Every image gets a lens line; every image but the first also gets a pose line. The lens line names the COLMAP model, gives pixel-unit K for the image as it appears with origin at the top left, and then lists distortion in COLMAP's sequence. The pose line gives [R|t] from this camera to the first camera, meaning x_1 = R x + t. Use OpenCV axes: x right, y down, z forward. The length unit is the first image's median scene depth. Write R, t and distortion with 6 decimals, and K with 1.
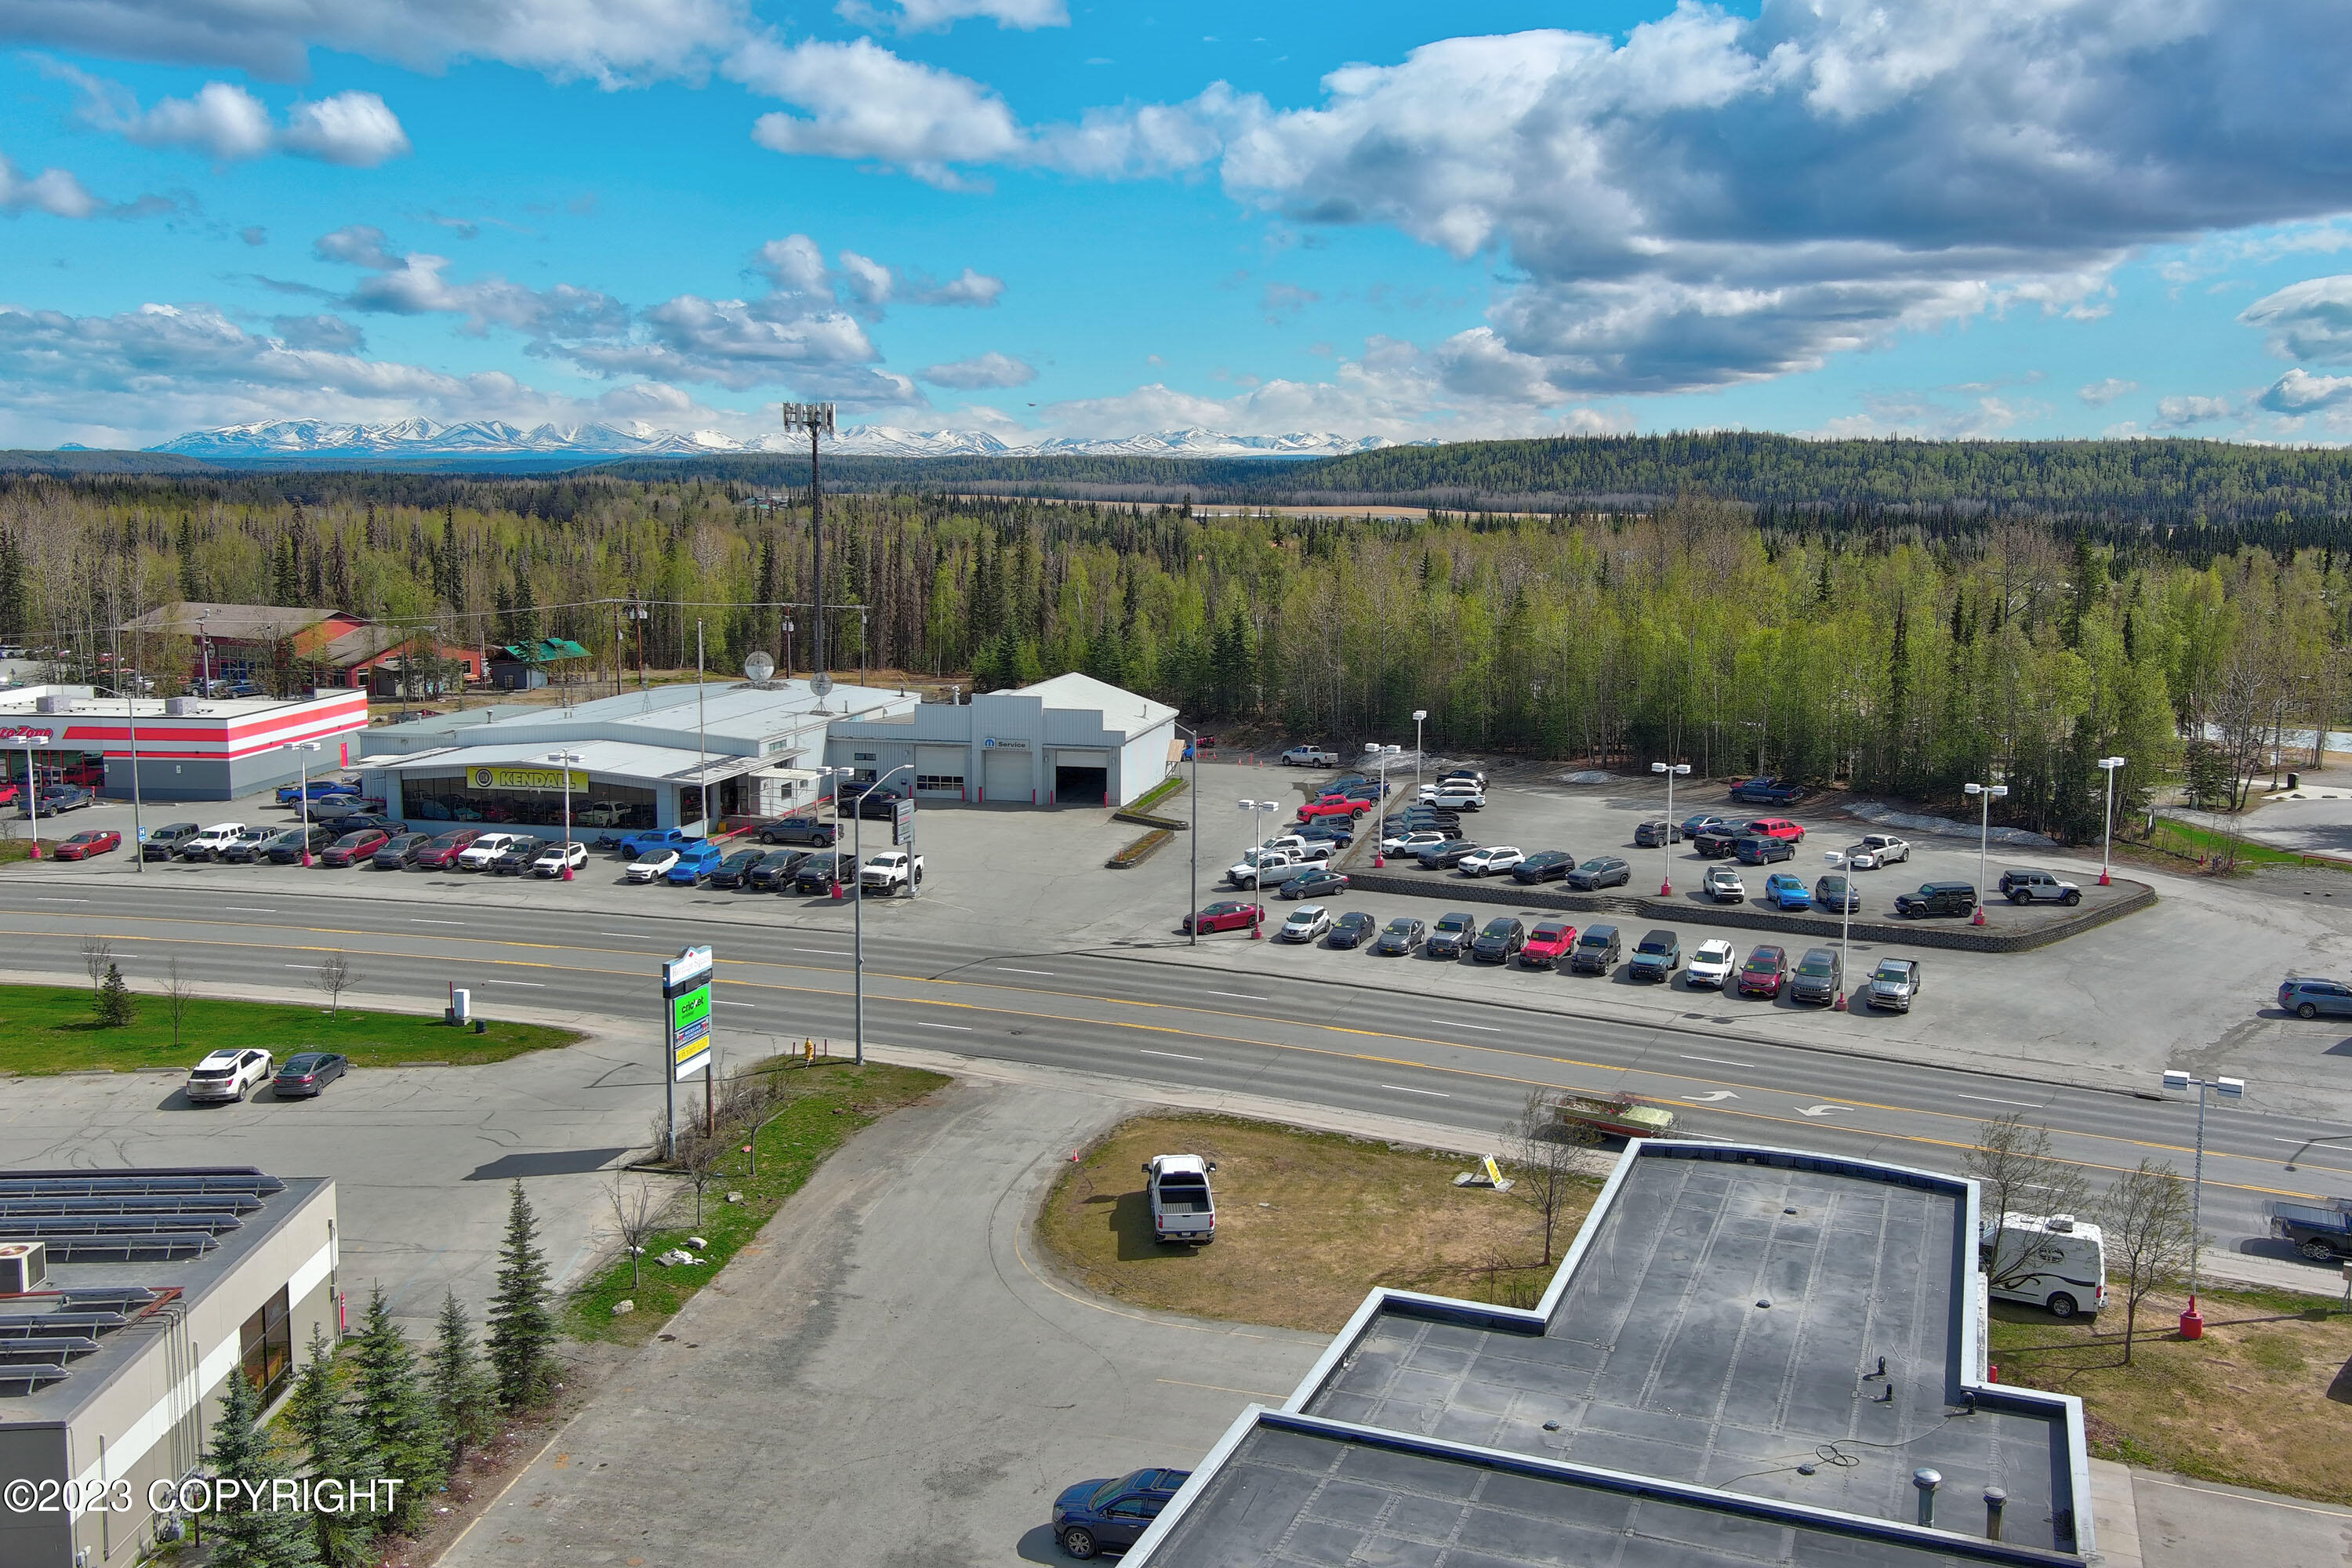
lens RADIAL K [[1927.2, 0, 1276.5], [0, 1927.2, 751.9], [0, 0, 1]] dist [0.046674, -0.094736]
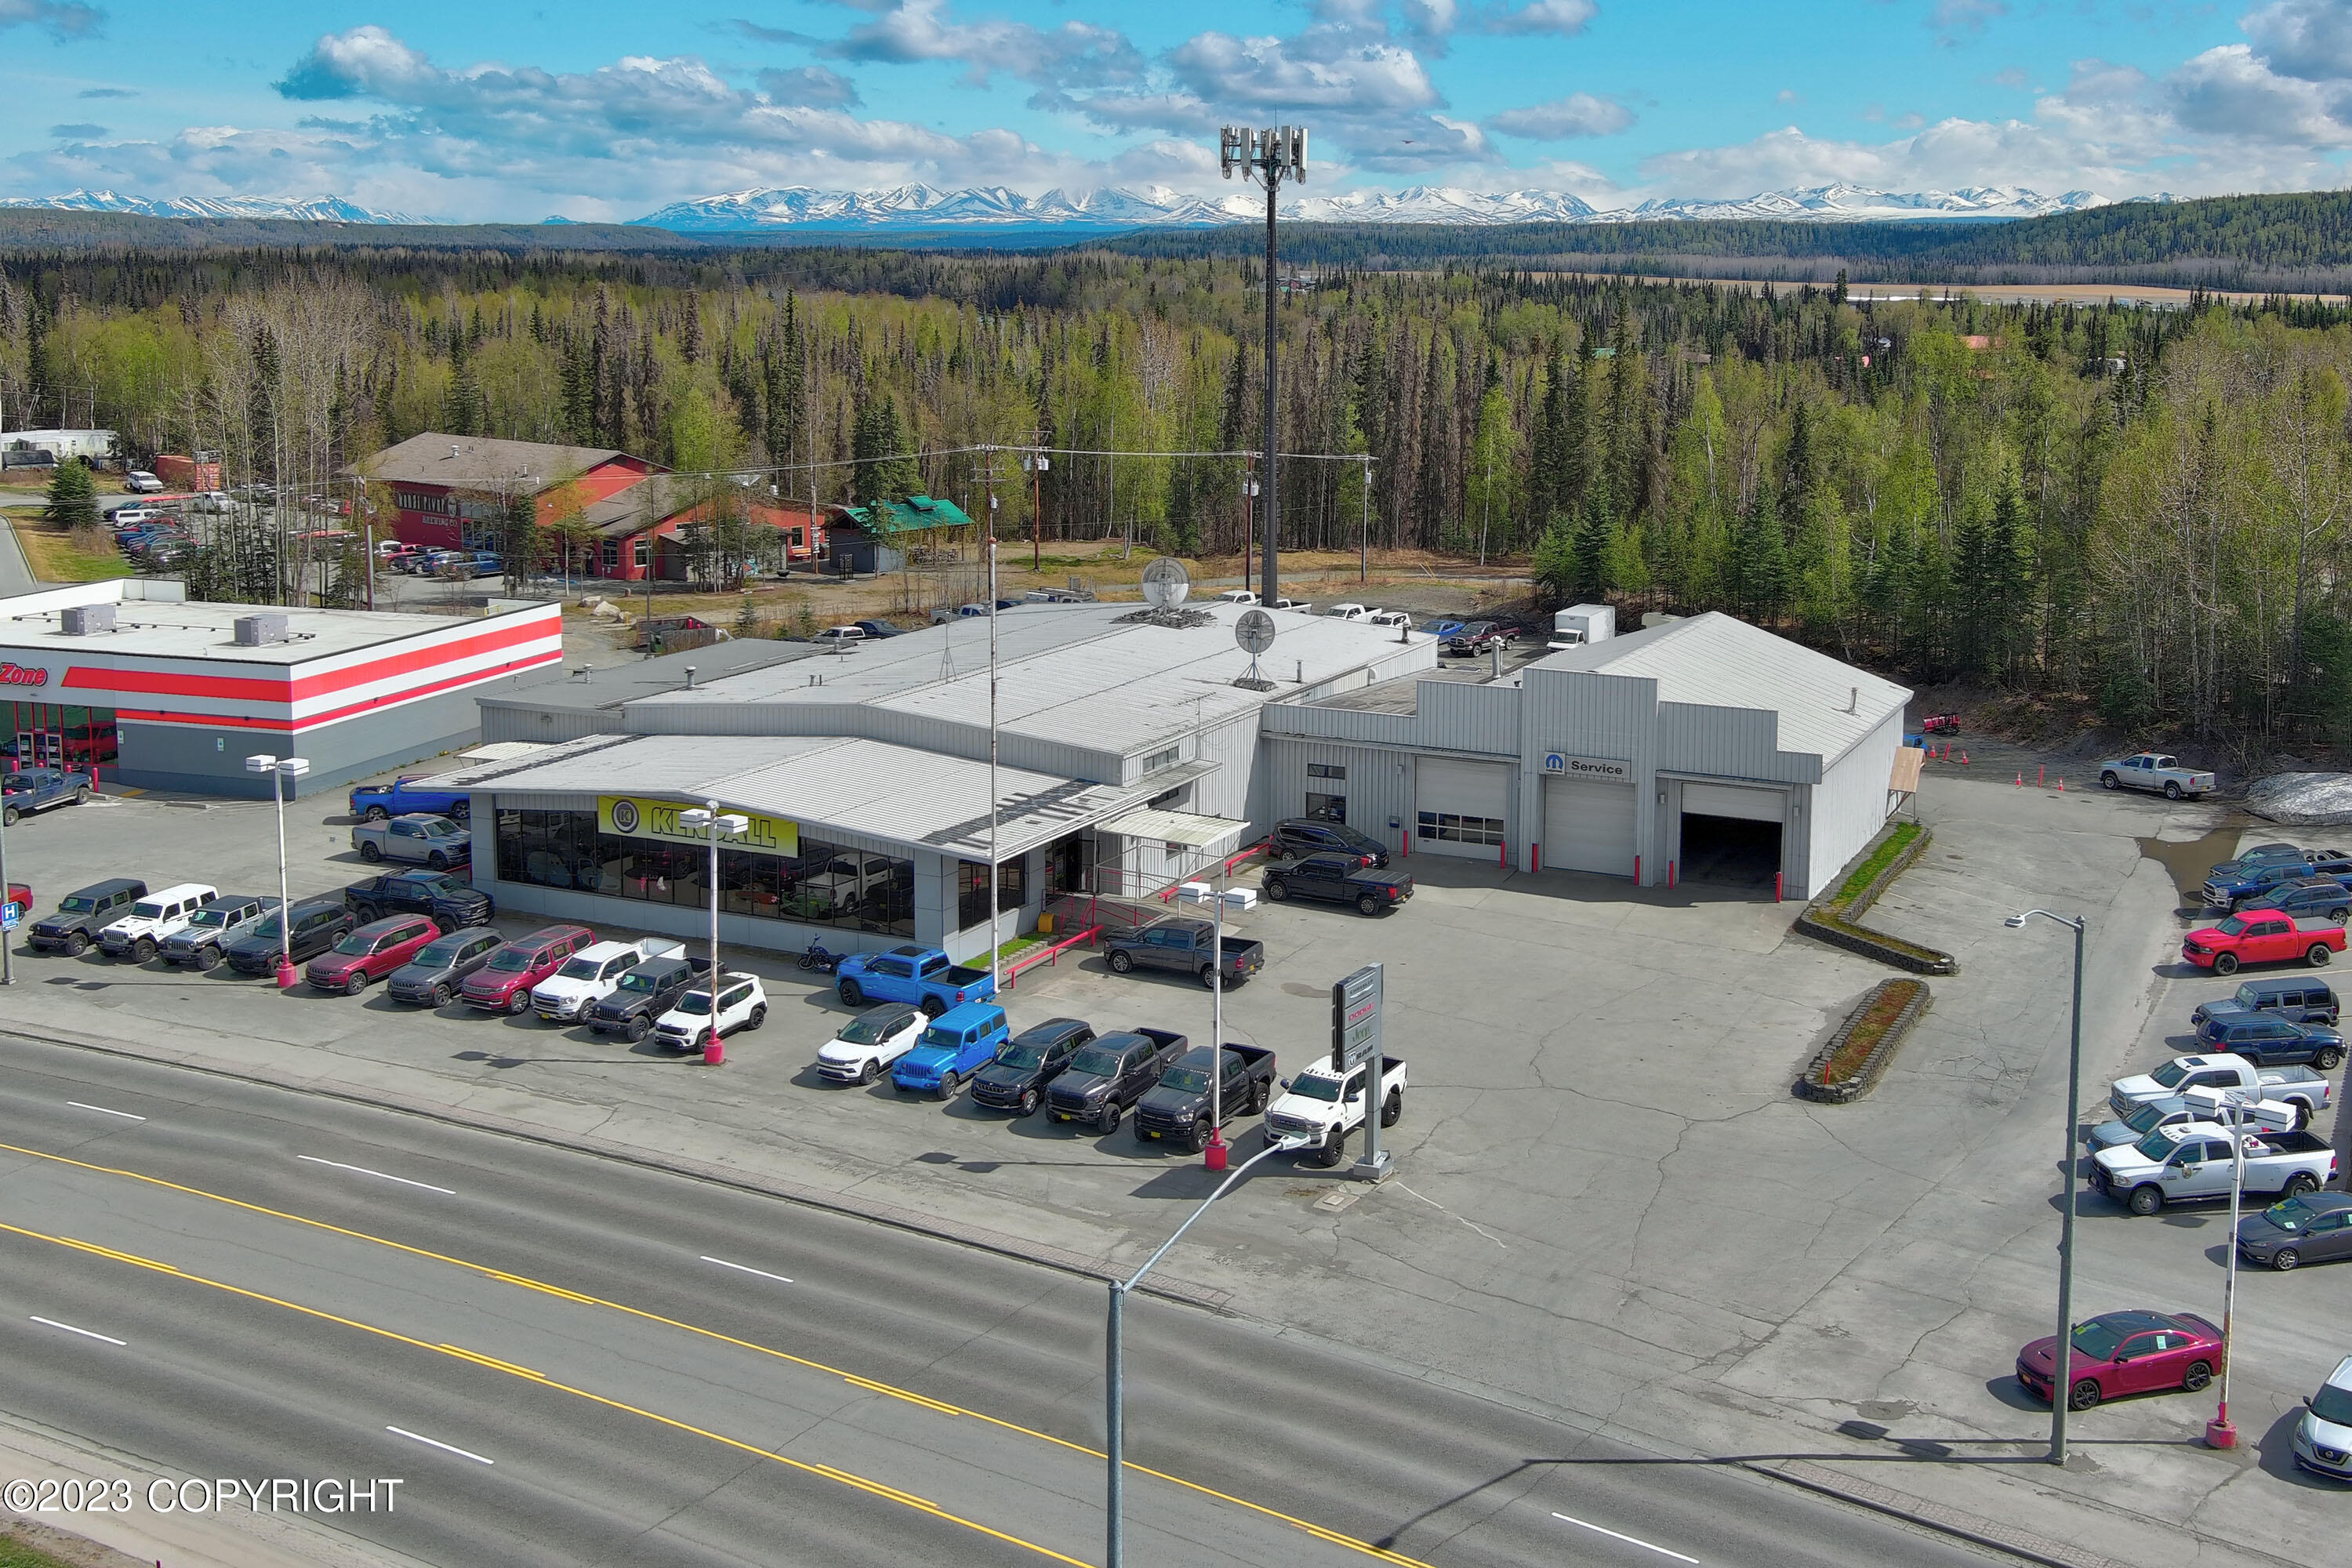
lens RADIAL K [[2446.1, 0, 1303.2], [0, 2446.1, 560.0], [0, 0, 1]] dist [0.047757, -0.109955]
pose [[0.967744, 0.026651, -0.250523, -0.035889], [-0.030406, 0.999476, -0.011130, -0.035752], [0.250095, 0.018388, 0.968047, 0.243583]]
